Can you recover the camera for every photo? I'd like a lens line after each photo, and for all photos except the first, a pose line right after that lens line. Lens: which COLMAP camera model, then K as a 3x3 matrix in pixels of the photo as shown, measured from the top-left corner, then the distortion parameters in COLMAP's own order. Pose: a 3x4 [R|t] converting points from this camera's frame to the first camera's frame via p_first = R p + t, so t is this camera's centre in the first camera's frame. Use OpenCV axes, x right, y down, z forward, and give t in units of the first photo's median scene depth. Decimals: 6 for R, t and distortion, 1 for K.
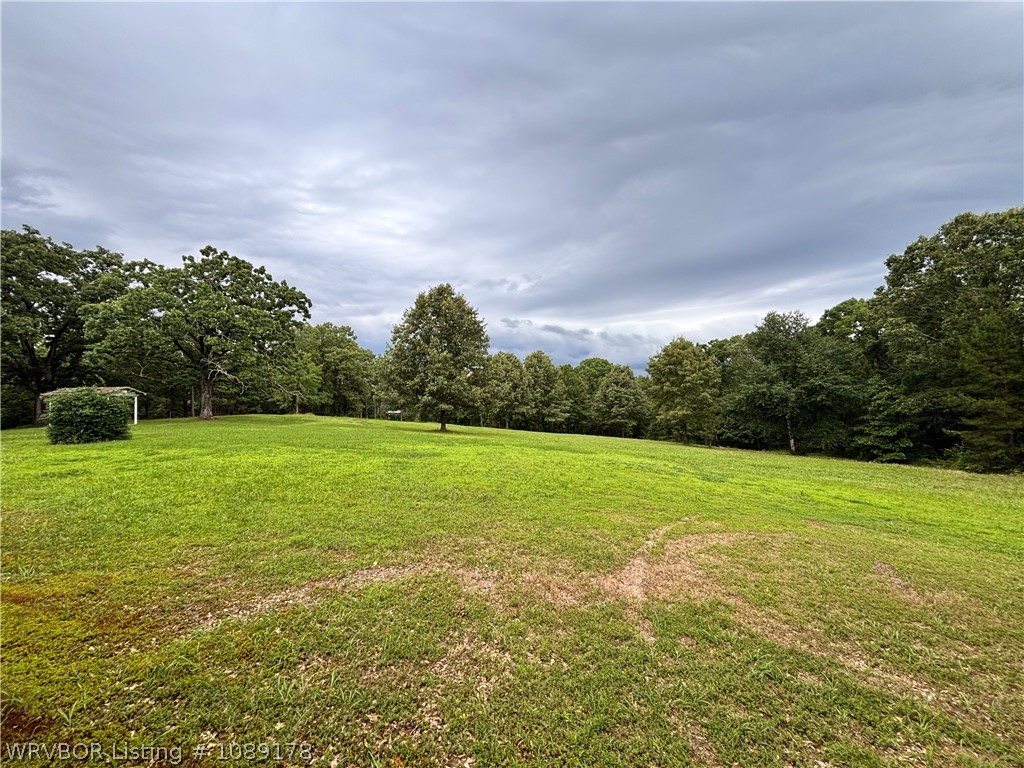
lens RADIAL K [[417.7, 0, 502.8], [0, 417.7, 387.9], [0, 0, 1]] dist [0.006865, -0.000781]
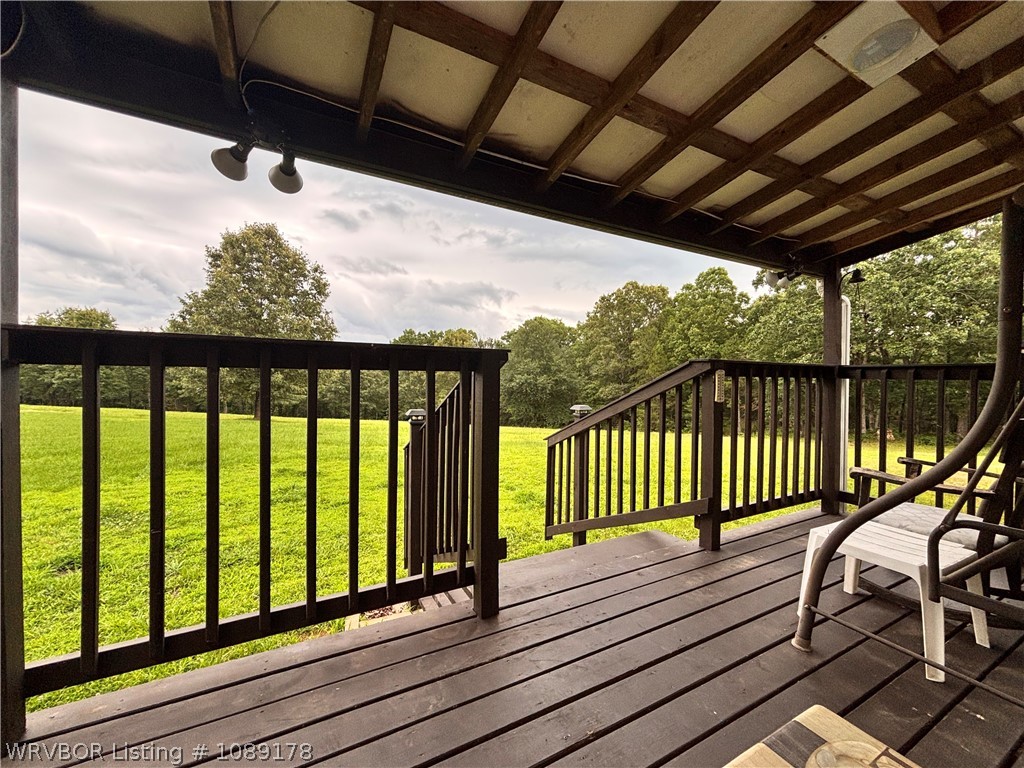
lens RADIAL K [[417.7, 0, 513.7], [0, 417.7, 391.2], [0, 0, 1]] dist [0.006865, -0.000781]
pose [[0.682912, 0.016520, 0.730314, -0.381978], [-0.056912, 0.997909, 0.030645, 0.002414], [-0.728280, -0.062492, 0.682424, 0.149327]]
